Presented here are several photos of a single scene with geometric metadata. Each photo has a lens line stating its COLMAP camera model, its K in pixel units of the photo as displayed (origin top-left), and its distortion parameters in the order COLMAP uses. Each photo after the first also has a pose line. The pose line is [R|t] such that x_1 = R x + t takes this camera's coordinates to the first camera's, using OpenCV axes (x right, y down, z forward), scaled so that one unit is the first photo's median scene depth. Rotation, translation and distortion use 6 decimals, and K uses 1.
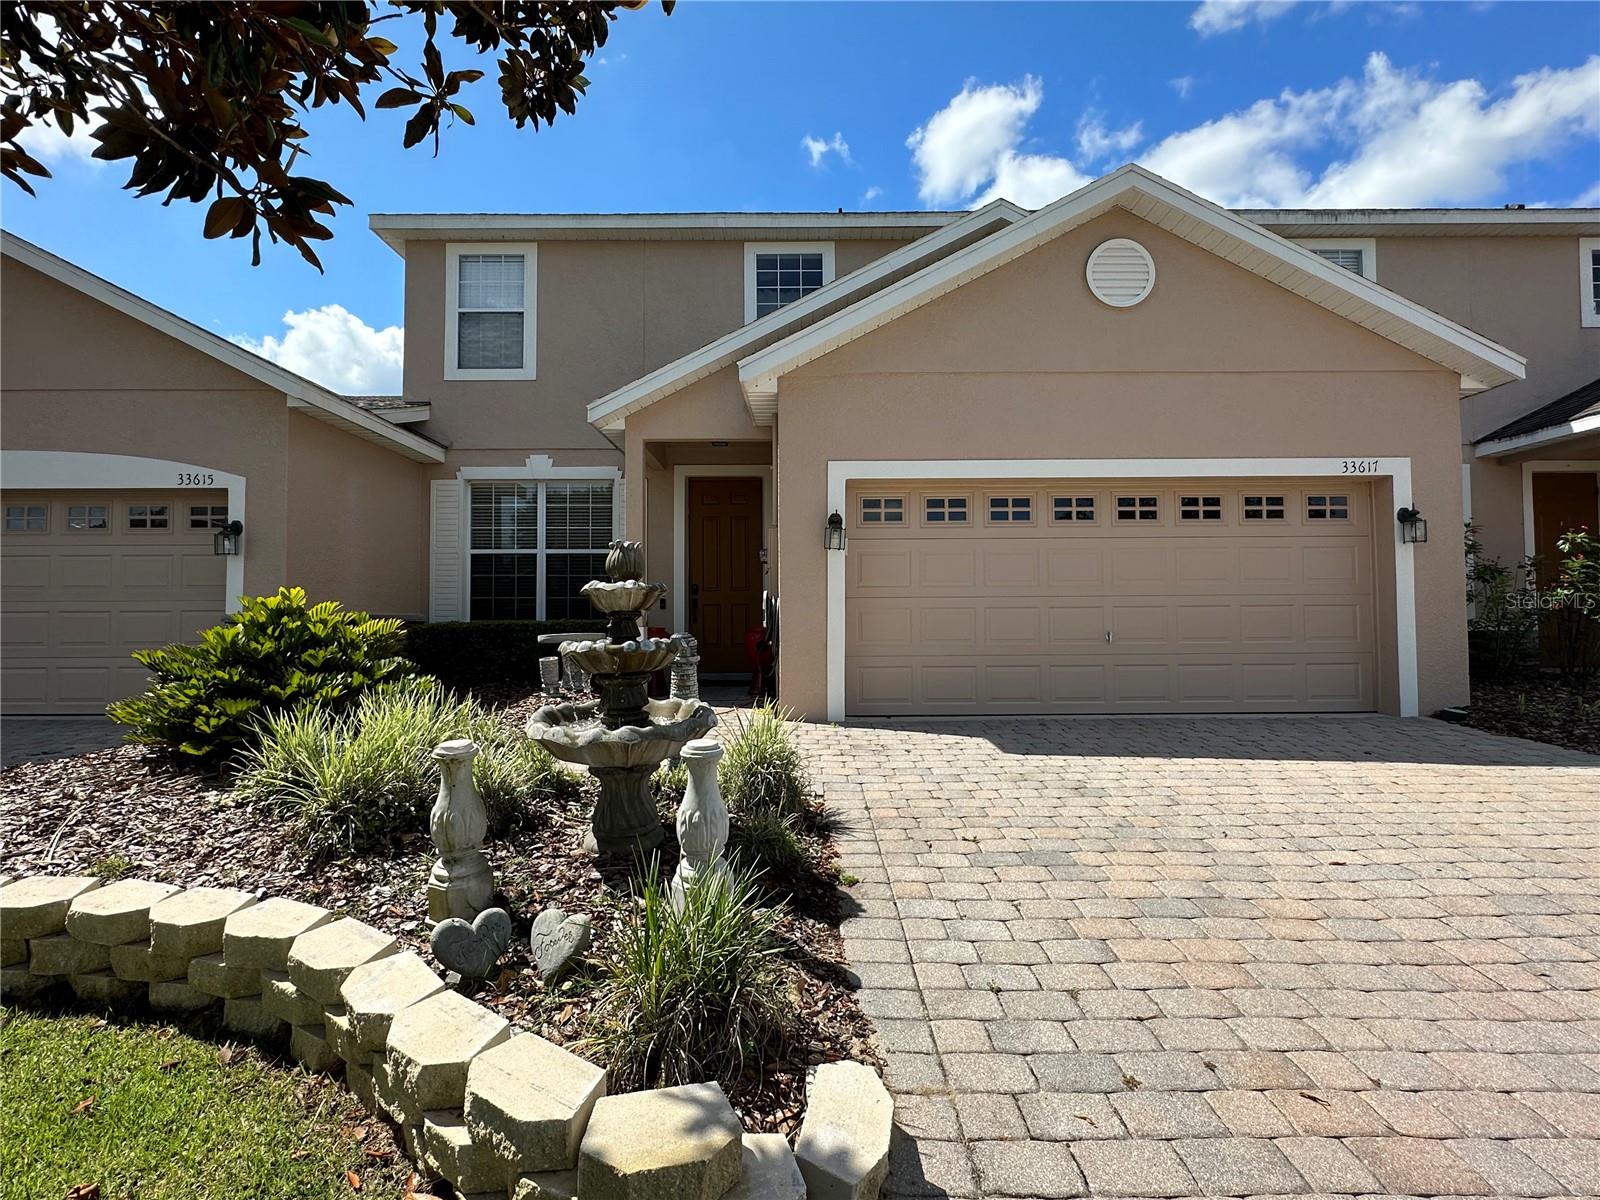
lens RADIAL K [[744.1, 0, 800.6], [0, 744.1, 599.7], [0, 0, 1]] dist [-0.000371, -0.001994]
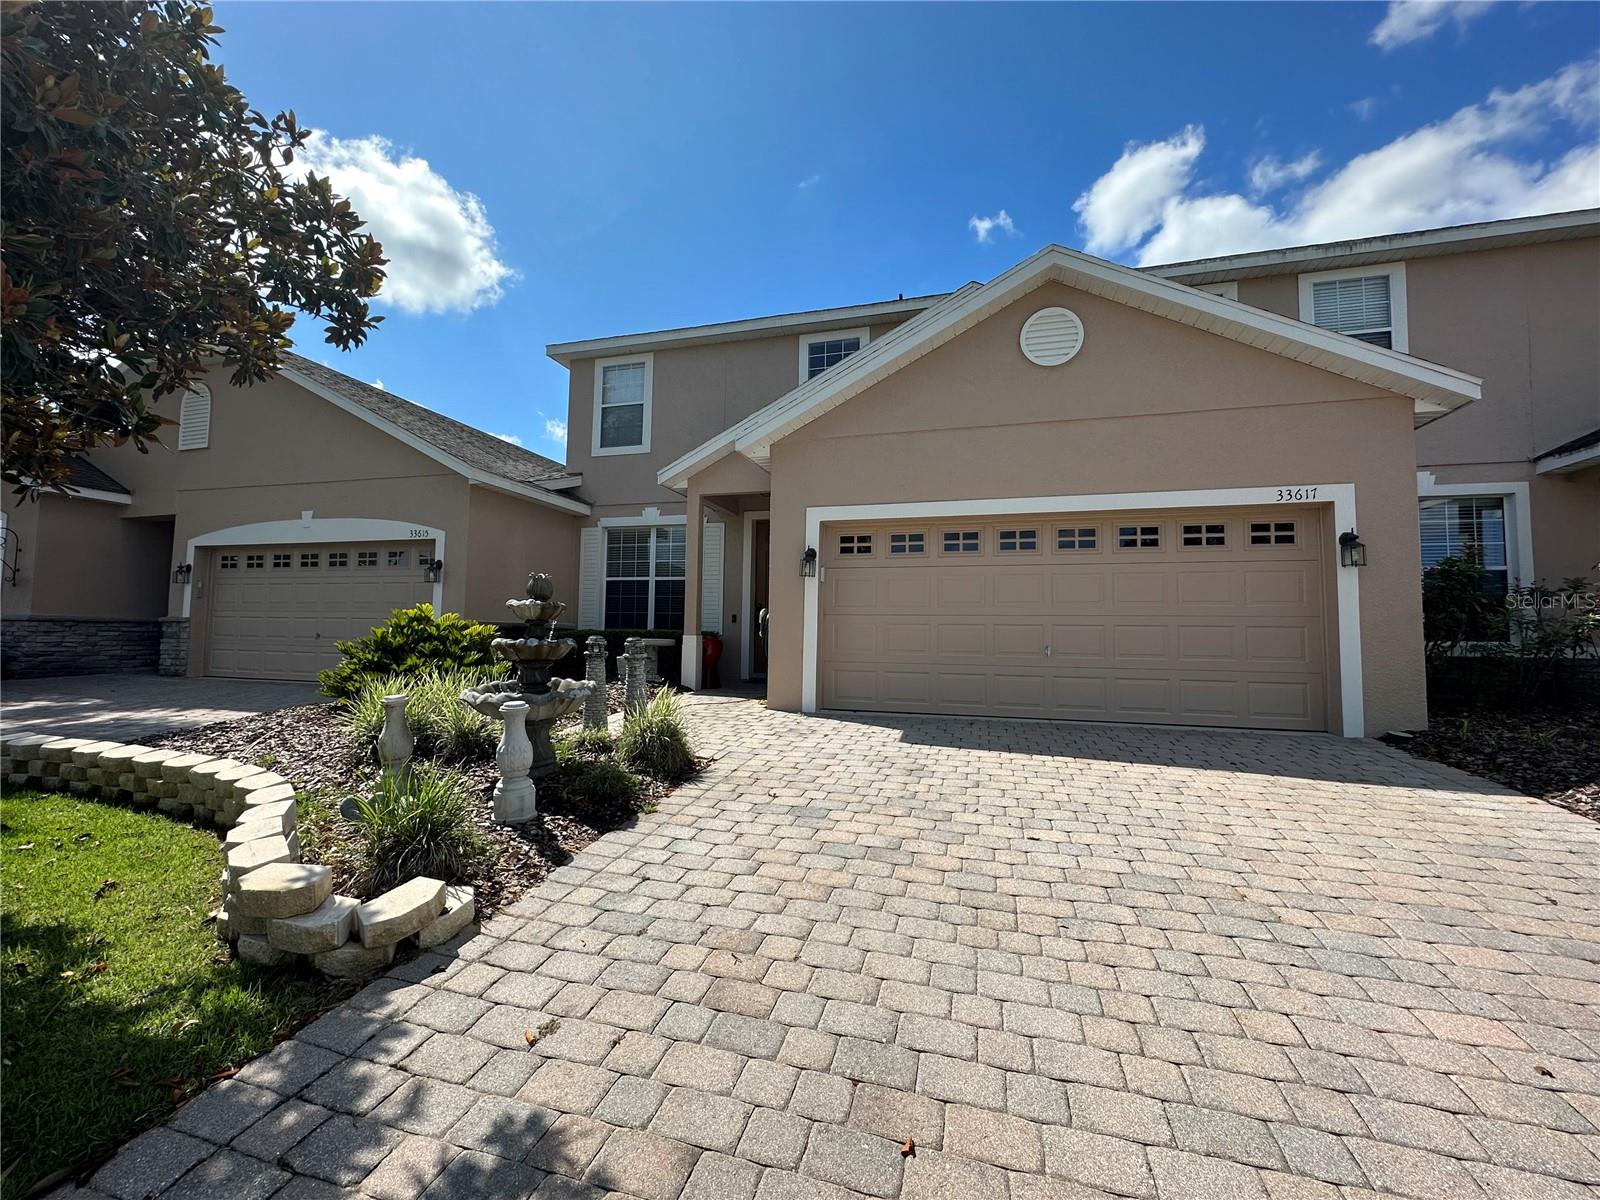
lens RADIAL K [[638.0, 0, 794.5], [0, 638.0, 599.5], [0, 0, 1]] dist [-0.004270, 0.001238]
pose [[0.960230, 0.004152, -0.279181, 0.311533], [-0.012534, 0.999522, -0.028247, 0.002664], [0.278930, 0.030623, 0.959823, -0.048828]]
